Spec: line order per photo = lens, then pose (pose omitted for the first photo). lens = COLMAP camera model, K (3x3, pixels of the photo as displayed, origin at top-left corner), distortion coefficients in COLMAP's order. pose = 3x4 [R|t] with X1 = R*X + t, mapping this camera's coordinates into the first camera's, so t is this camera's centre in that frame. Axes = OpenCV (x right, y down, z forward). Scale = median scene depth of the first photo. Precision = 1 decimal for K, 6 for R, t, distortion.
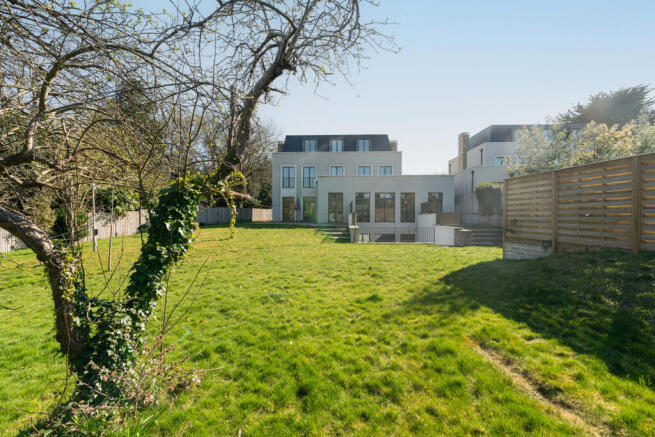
lens RADIAL K [[298.7, 0, 327.5], [0, 298.7, 218.5], [0, 0, 1]] dist [0.000303, -0.000005]
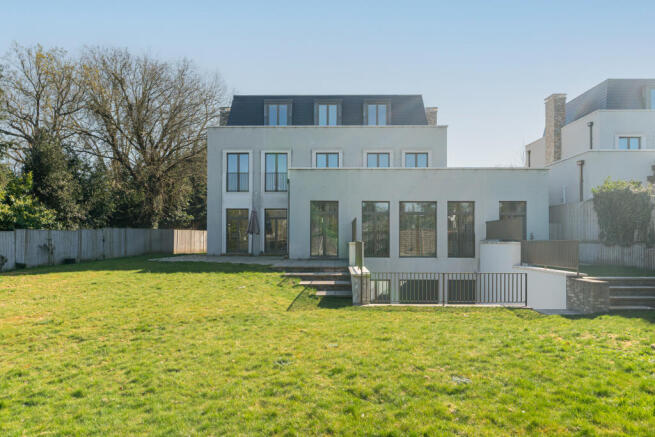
lens RADIAL K [[408.1, 0, 328.2], [0, 408.1, 235.2], [0, 0, 1]] dist [0.001777, 0.000377]
pose [[0.999893, 0.000698, 0.014604, 0.022204], [-0.000645, 0.999993, -0.003587, -0.022104], [-0.014607, 0.003577, 0.999887, 0.265046]]
